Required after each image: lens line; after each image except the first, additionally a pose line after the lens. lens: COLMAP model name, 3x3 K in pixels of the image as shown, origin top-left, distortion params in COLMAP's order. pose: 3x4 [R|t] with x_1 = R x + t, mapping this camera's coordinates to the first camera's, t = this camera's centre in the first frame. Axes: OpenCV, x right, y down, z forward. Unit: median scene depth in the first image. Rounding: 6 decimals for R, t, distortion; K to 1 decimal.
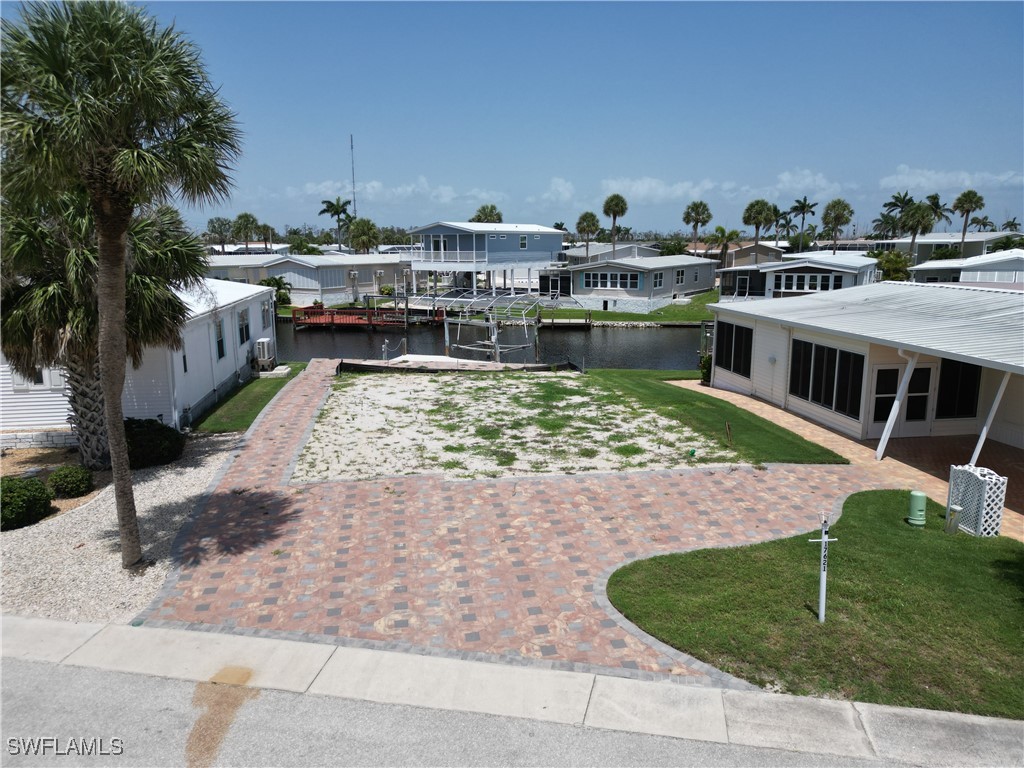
lens RADIAL K [[714.5, 0, 513.5], [0, 714.5, 384.1], [0, 0, 1]] dist [0.030476, -0.024612]
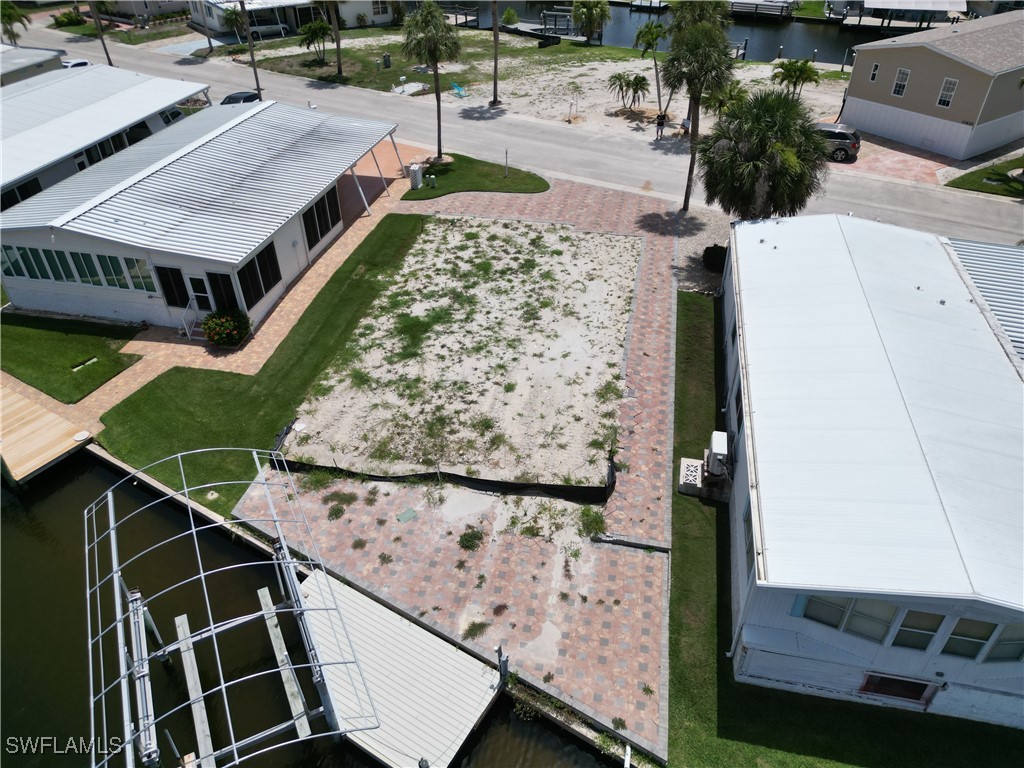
lens RADIAL K [[714.5, 0, 515.9], [0, 714.5, 385.4], [0, 0, 1]] dist [0.030476, -0.024612]
pose [[-0.933995, -0.205156, 0.292514, -0.644070], [0.078335, 0.681205, 0.727889, -1.108849], [-0.348593, 0.702759, -0.620171, 2.641852]]
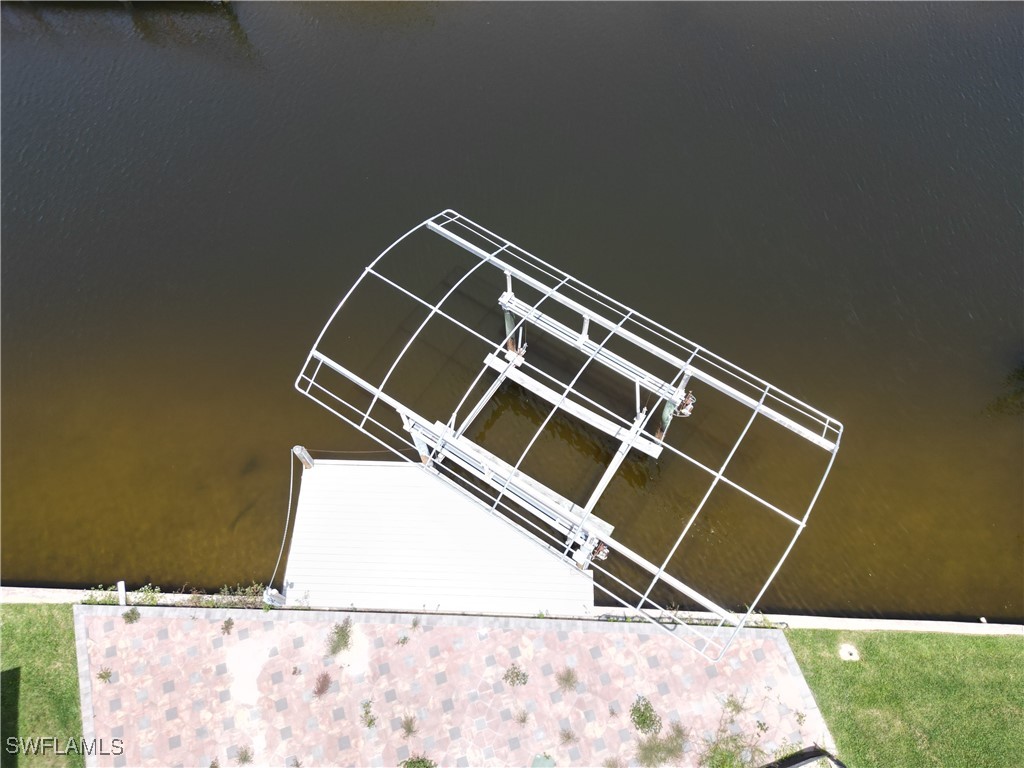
lens RADIAL K [[714.5, 0, 513.0], [0, 714.5, 383.7], [0, 0, 1]] dist [0.030476, -0.024612]
pose [[0.988570, -0.137518, 0.061791, -0.156999], [0.030051, 0.581369, 0.813085, -0.909654], [-0.147737, -0.801934, 0.578857, 1.975441]]
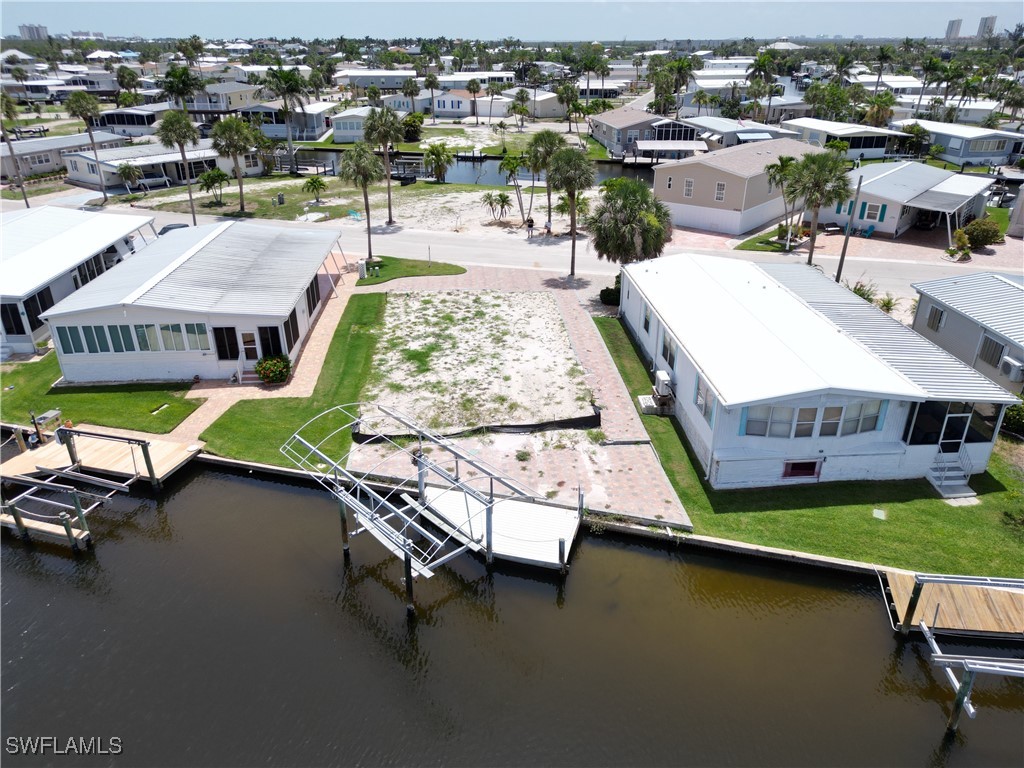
lens RADIAL K [[714.5, 0, 511.6], [0, 714.5, 388.2], [0, 0, 1]] dist [0.030476, -0.024612]
pose [[-0.996090, -0.034570, 0.081297, -0.378527], [0.021065, 0.800767, 0.598606, -1.258960], [-0.085793, 0.597978, -0.796908, 3.429168]]
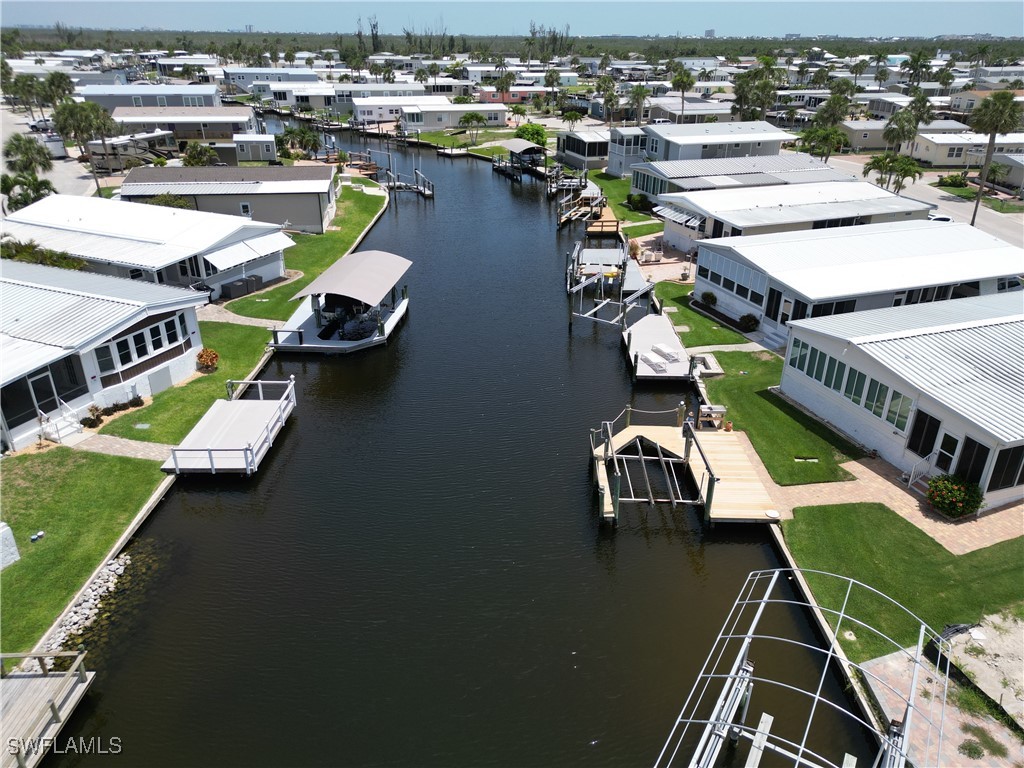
lens RADIAL K [[714.5, 0, 510.1], [0, 714.5, 382.5], [0, 0, 1]] dist [0.030476, -0.024612]
pose [[-0.166150, -0.416319, 0.893909, -0.628836], [0.190087, 0.875985, 0.443302, -1.123784], [-0.967606, 0.243575, -0.066409, 2.717472]]
